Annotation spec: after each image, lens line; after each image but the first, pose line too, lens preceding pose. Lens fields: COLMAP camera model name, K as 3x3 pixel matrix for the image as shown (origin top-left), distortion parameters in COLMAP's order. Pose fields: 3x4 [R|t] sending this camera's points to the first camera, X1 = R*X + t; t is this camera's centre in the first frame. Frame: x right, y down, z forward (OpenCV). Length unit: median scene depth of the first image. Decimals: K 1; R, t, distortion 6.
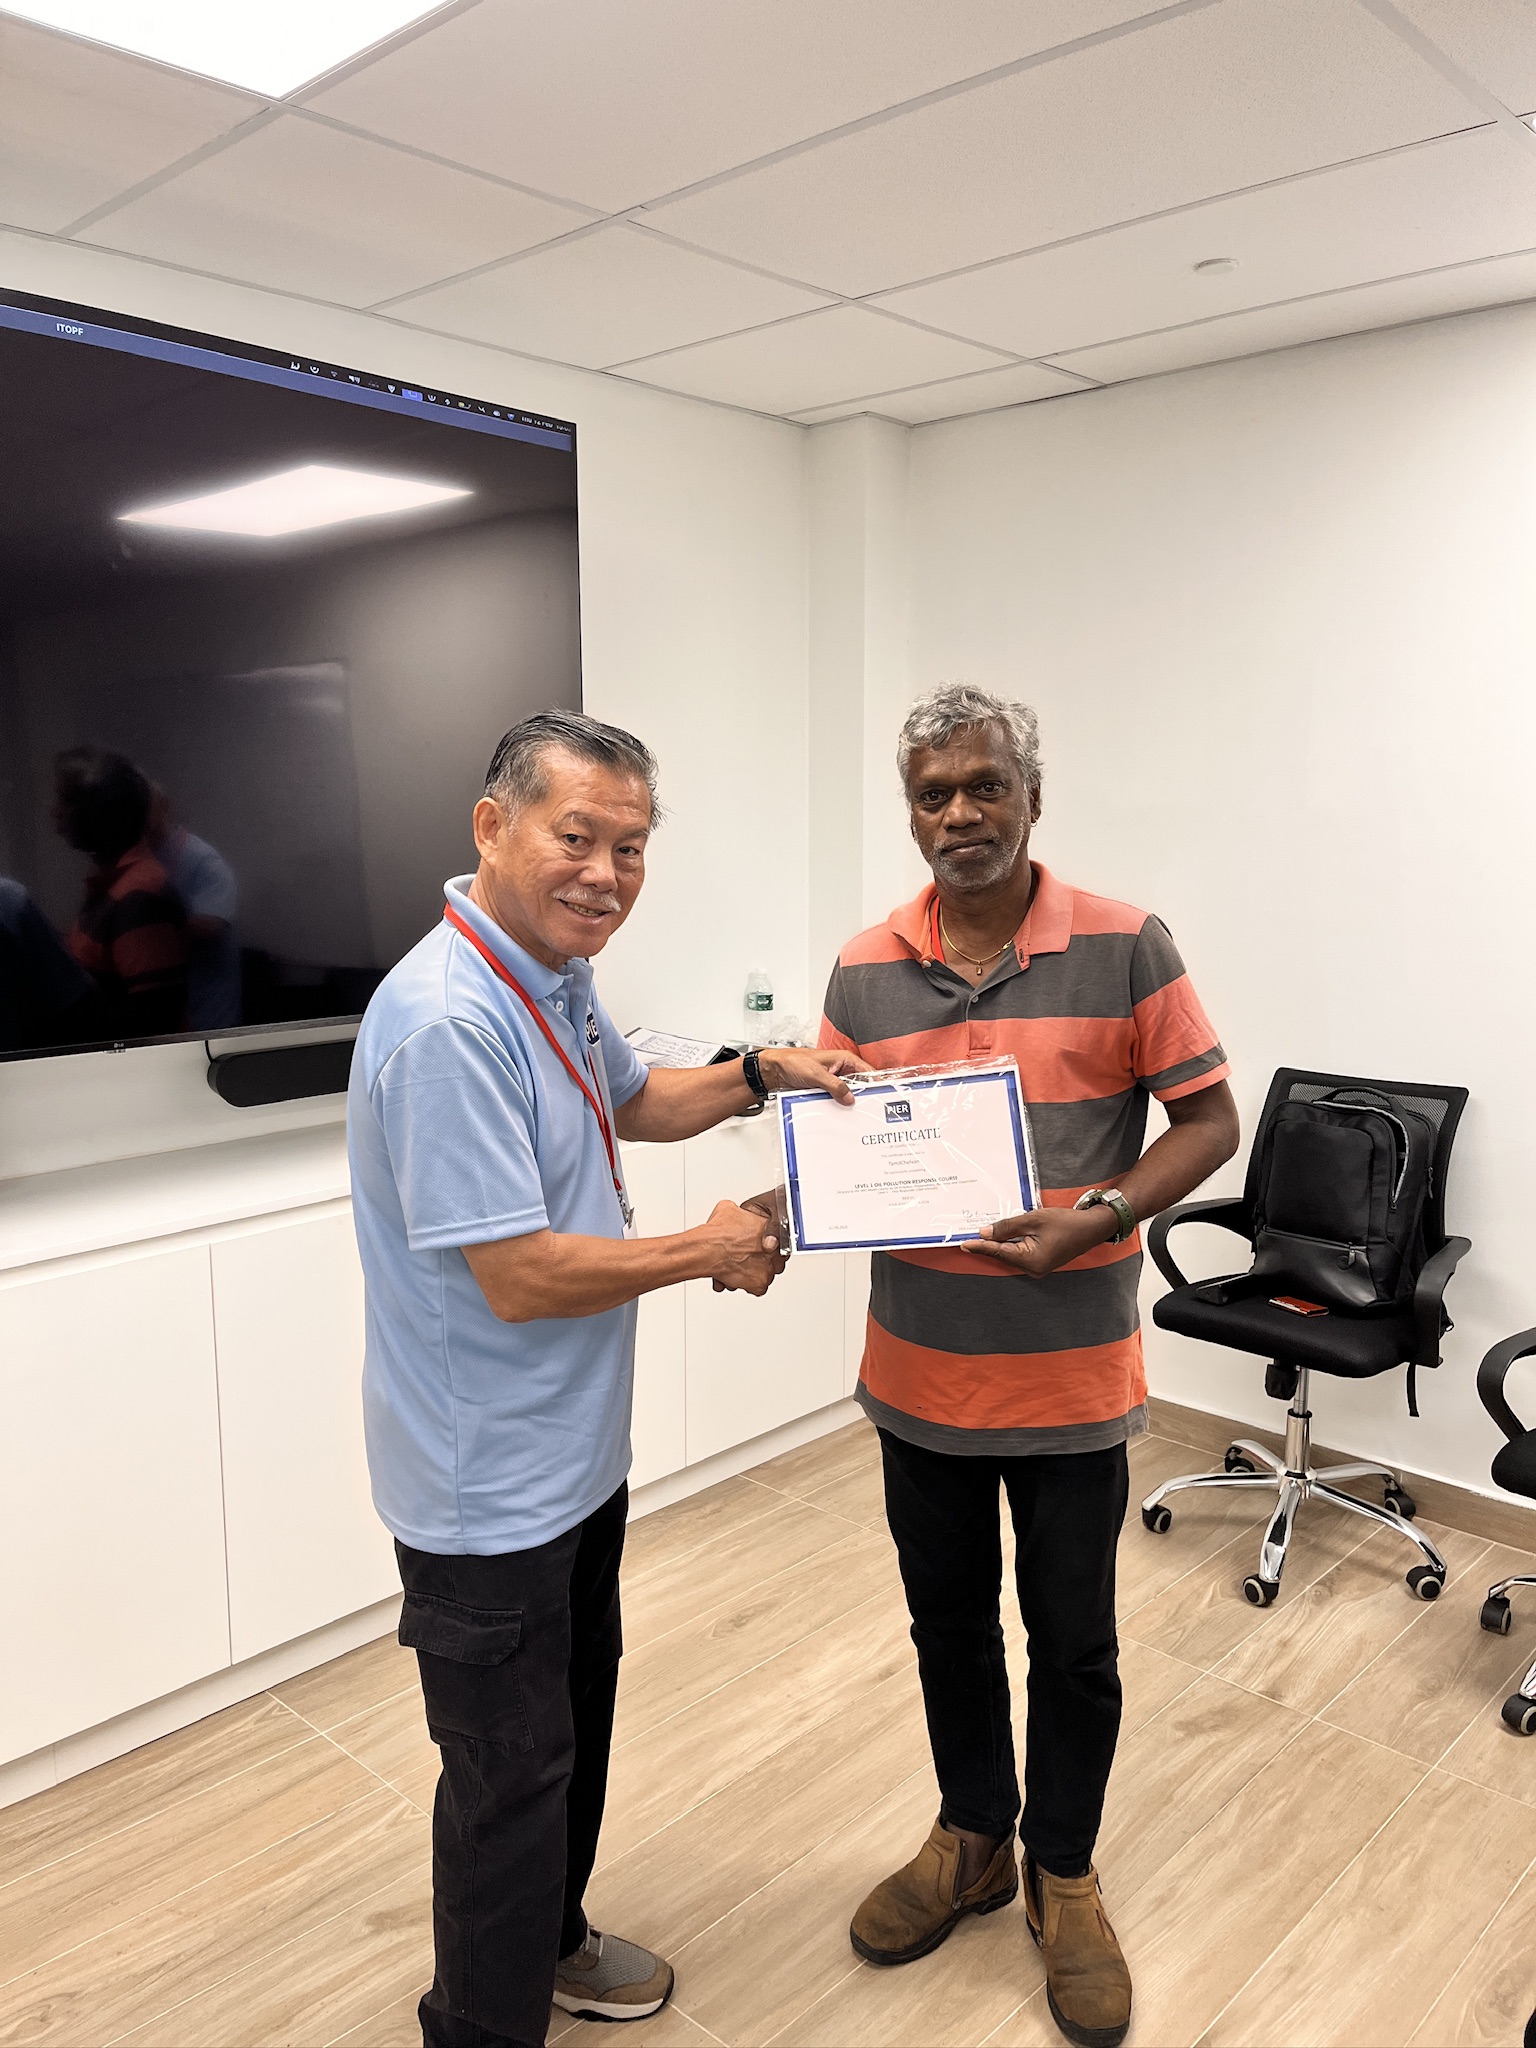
lens RADIAL K [[1546.1, 0, 752.7], [0, 1546.1, 1036.6], [0, 0, 1]] dist [0.079028, -0.117487]
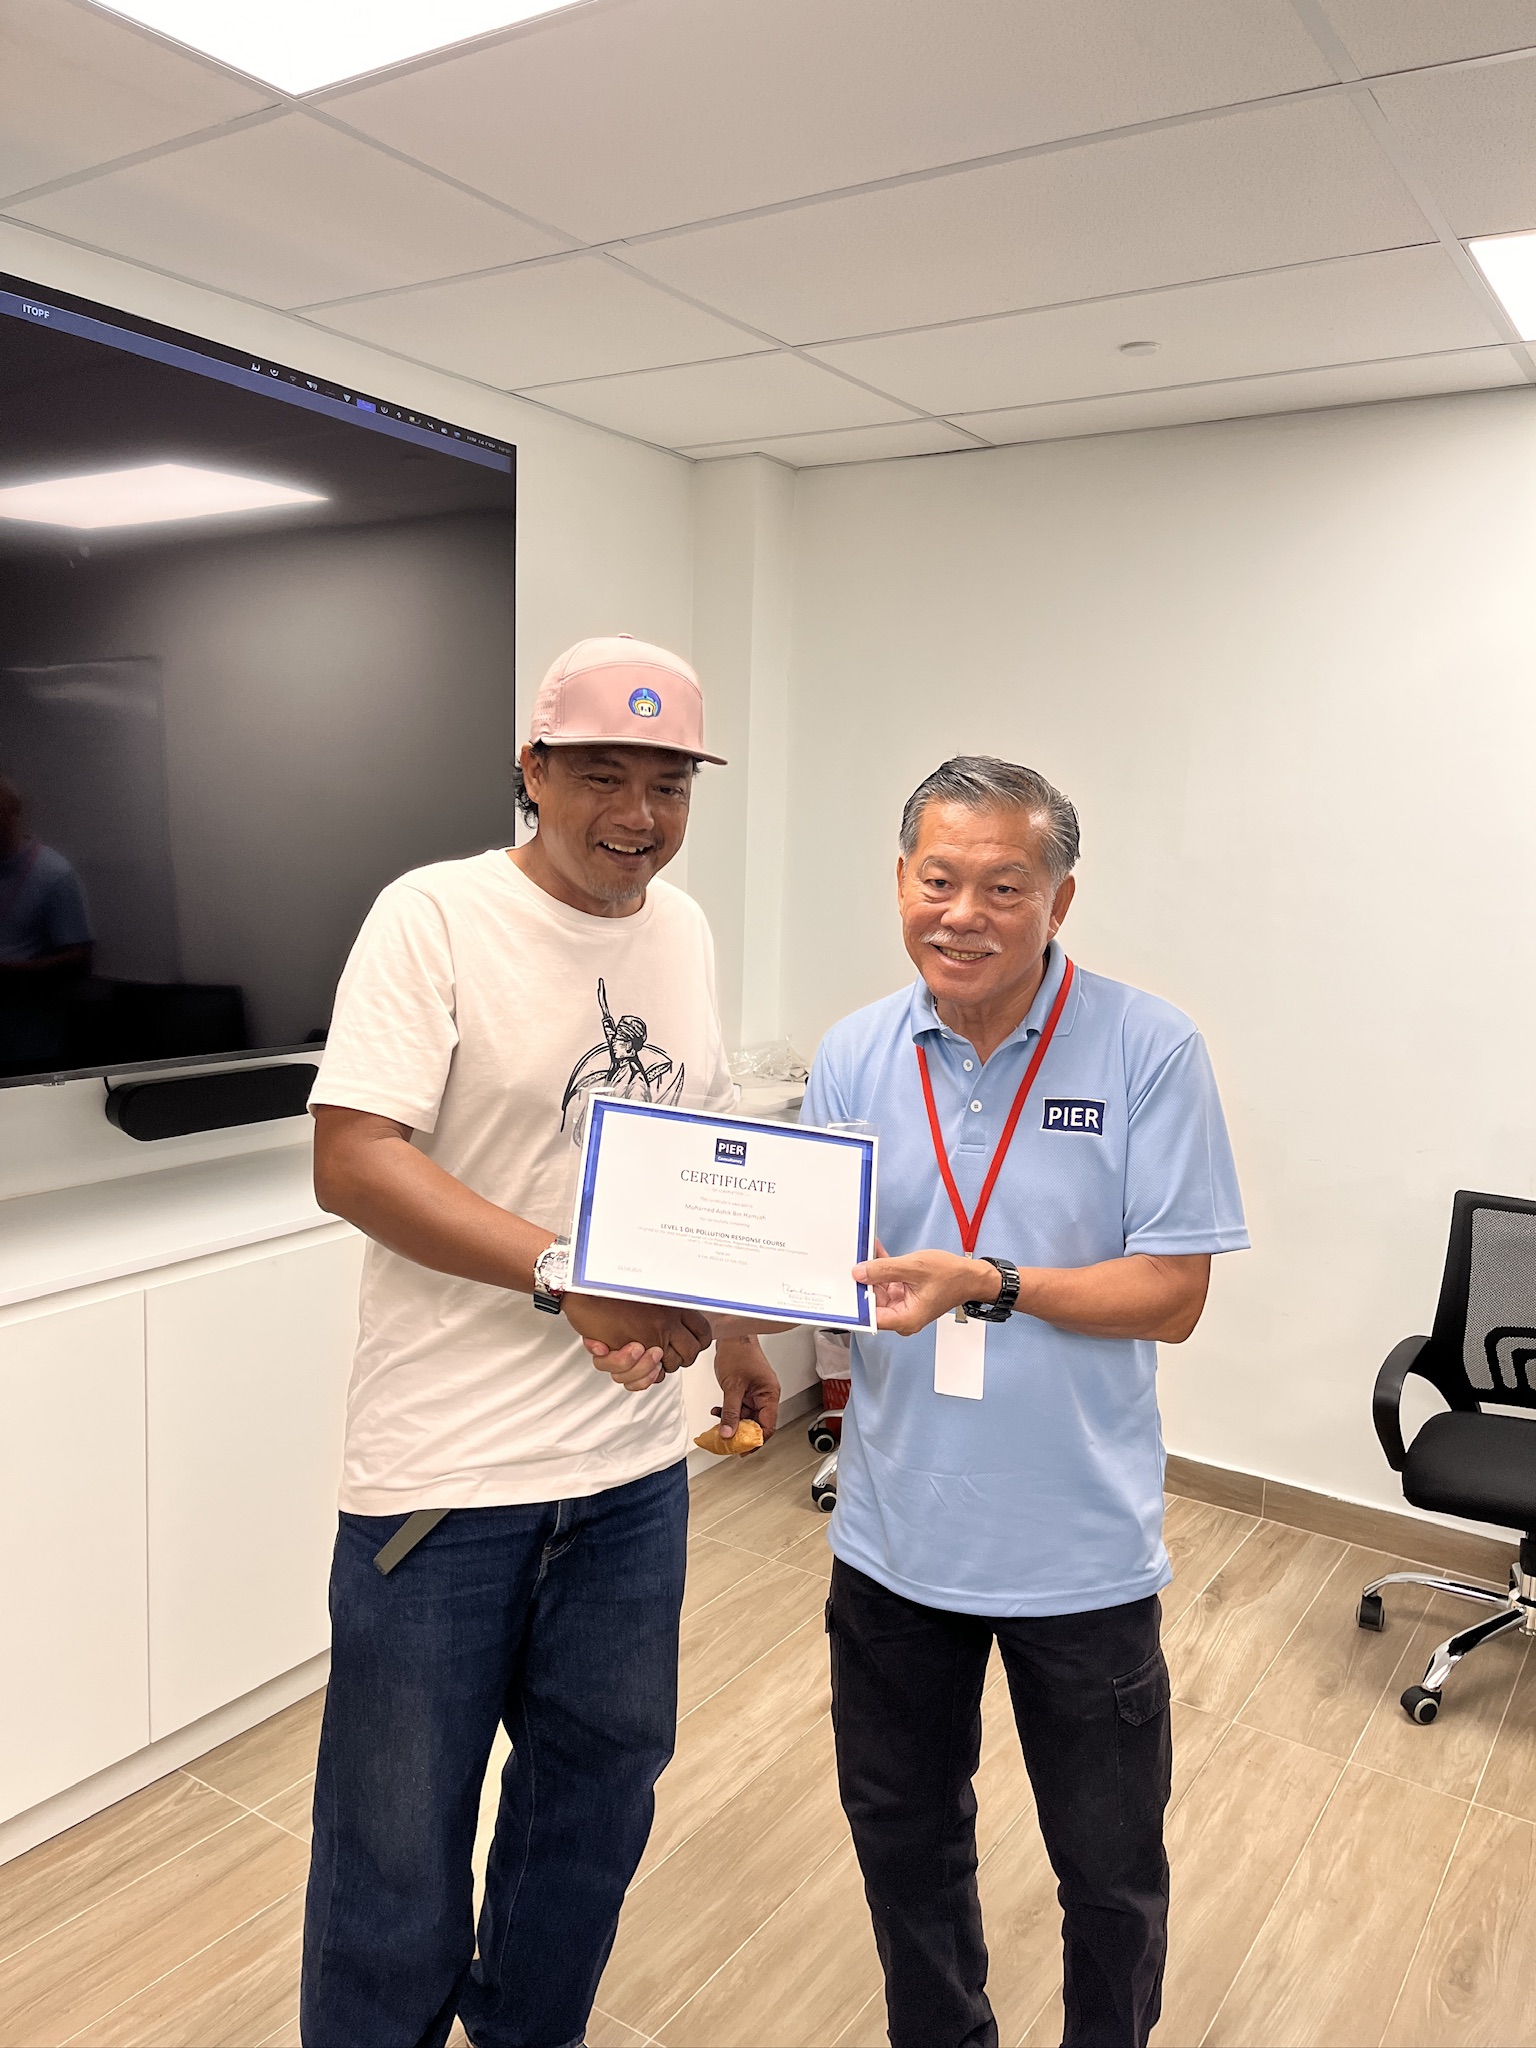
lens RADIAL K [[1546.1, 0, 765.9], [0, 1546.1, 1024.4], [0, 0, 1]] dist [0.079028, -0.117487]
pose [[0.984011, 0.011301, 0.177751, -0.146223], [-0.007576, 0.999738, -0.021621, -0.008513], [-0.177948, 0.019929, 0.983838, 0.011053]]
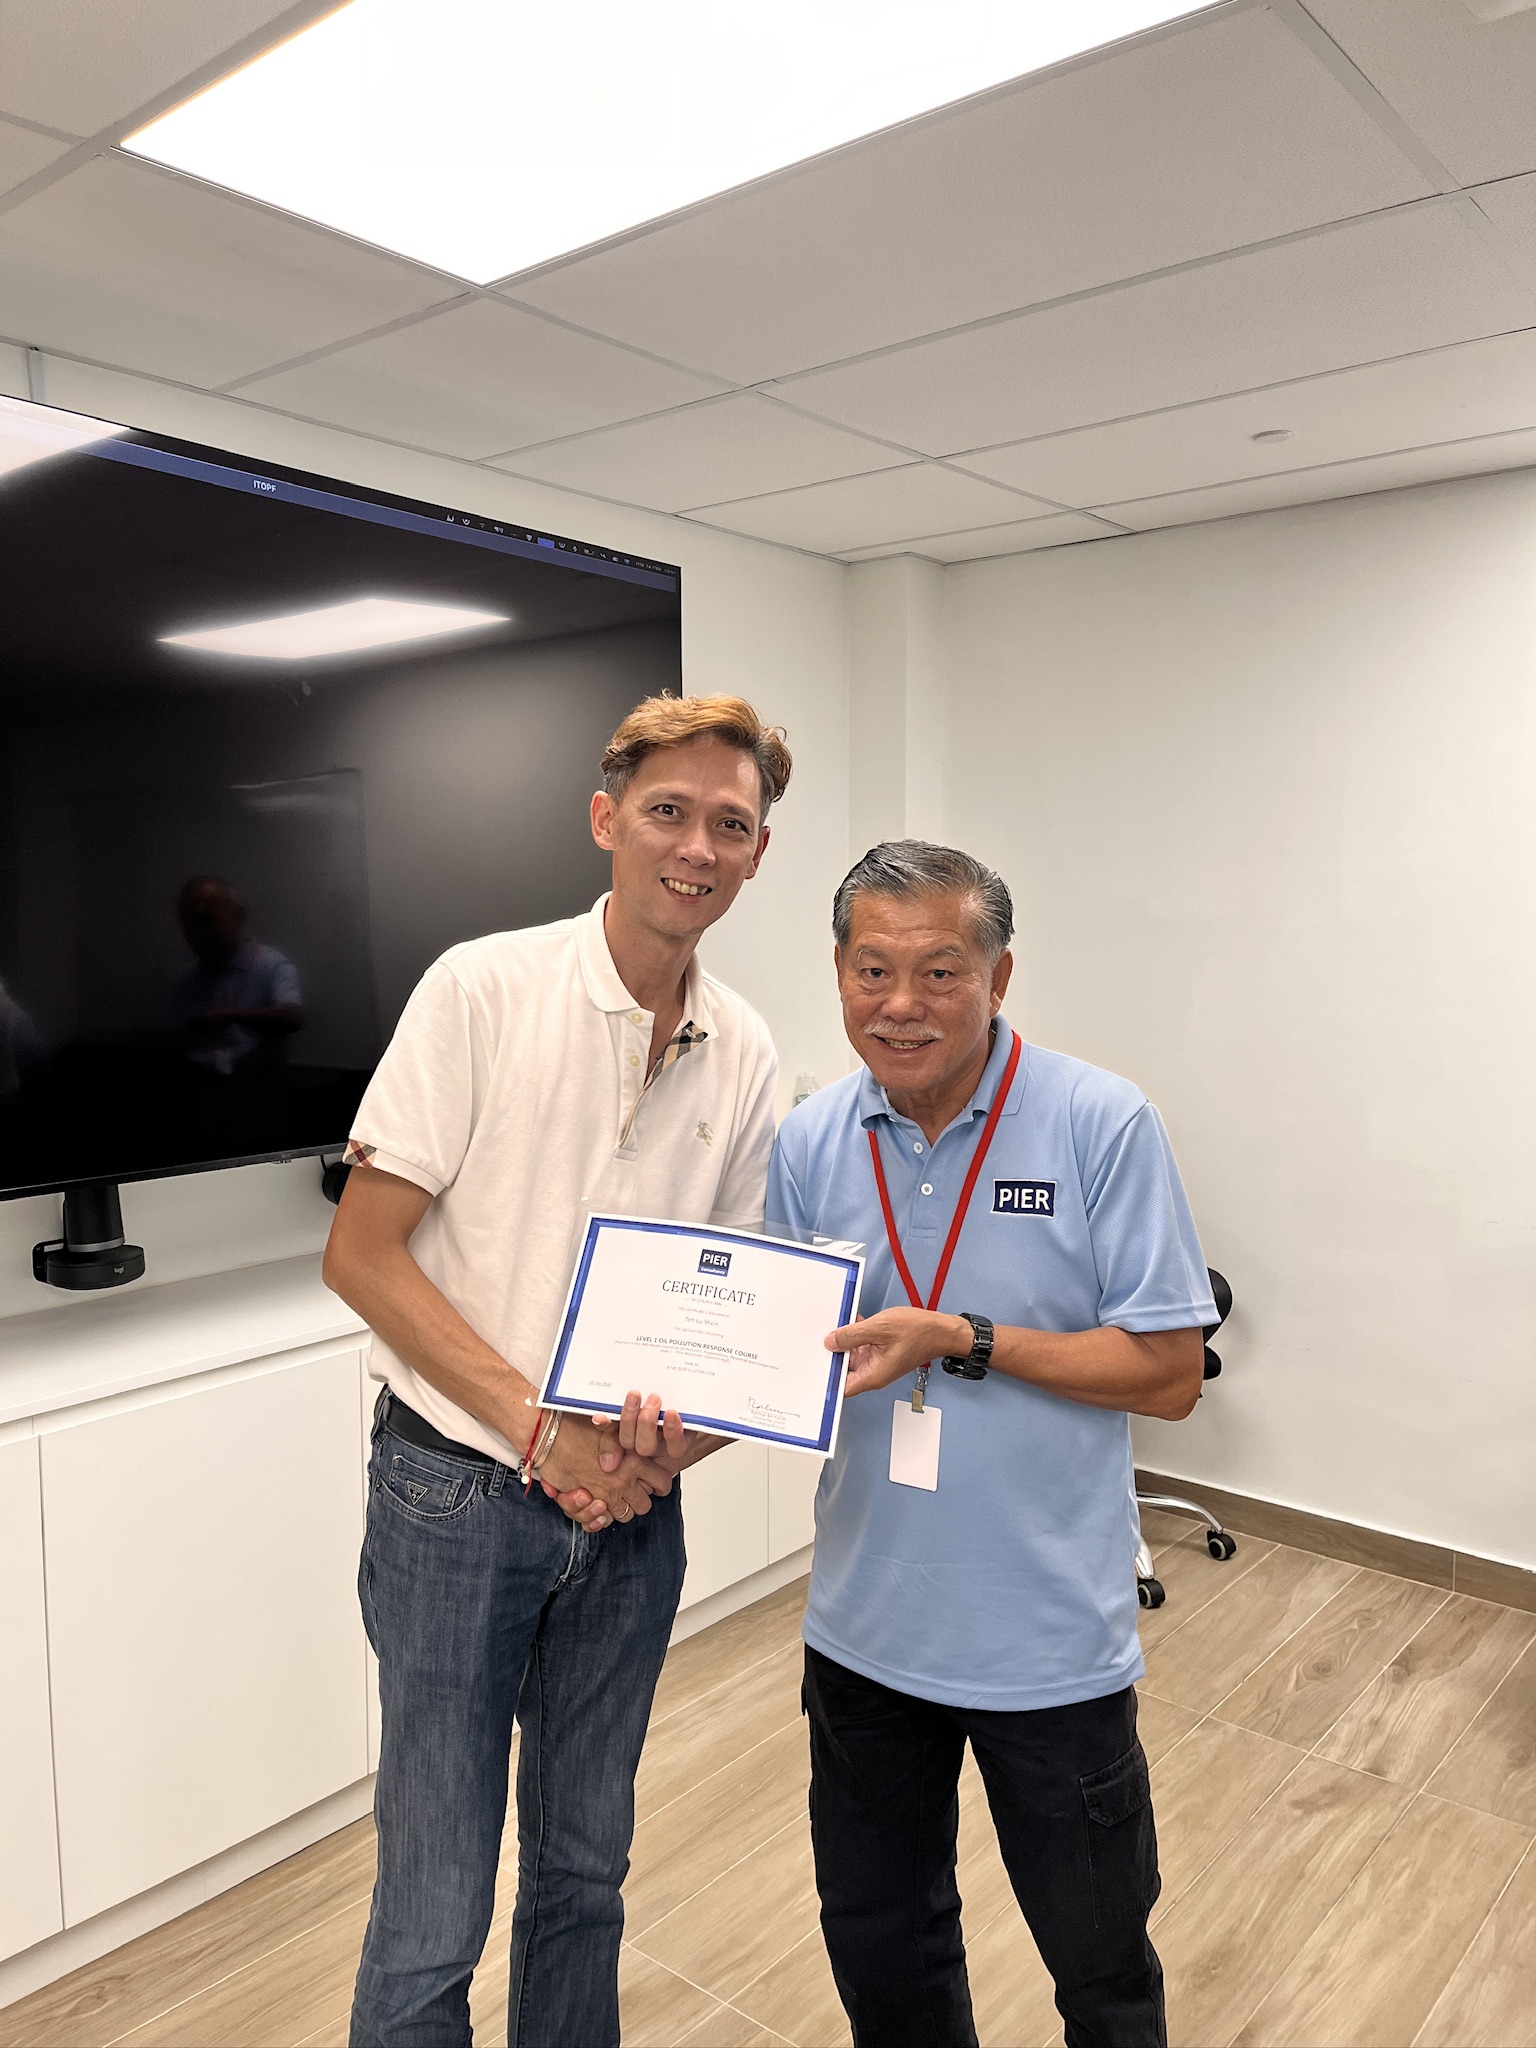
lens RADIAL K [[1546.1, 0, 750.0], [0, 1546.1, 1023.3], [0, 0, 1]] dist [0.079028, -0.117487]
pose [[0.998318, -0.006247, 0.057640, -0.146249], [0.010303, 0.997470, -0.070344, -0.006046], [-0.057054, 0.070820, 0.995856, -0.049157]]
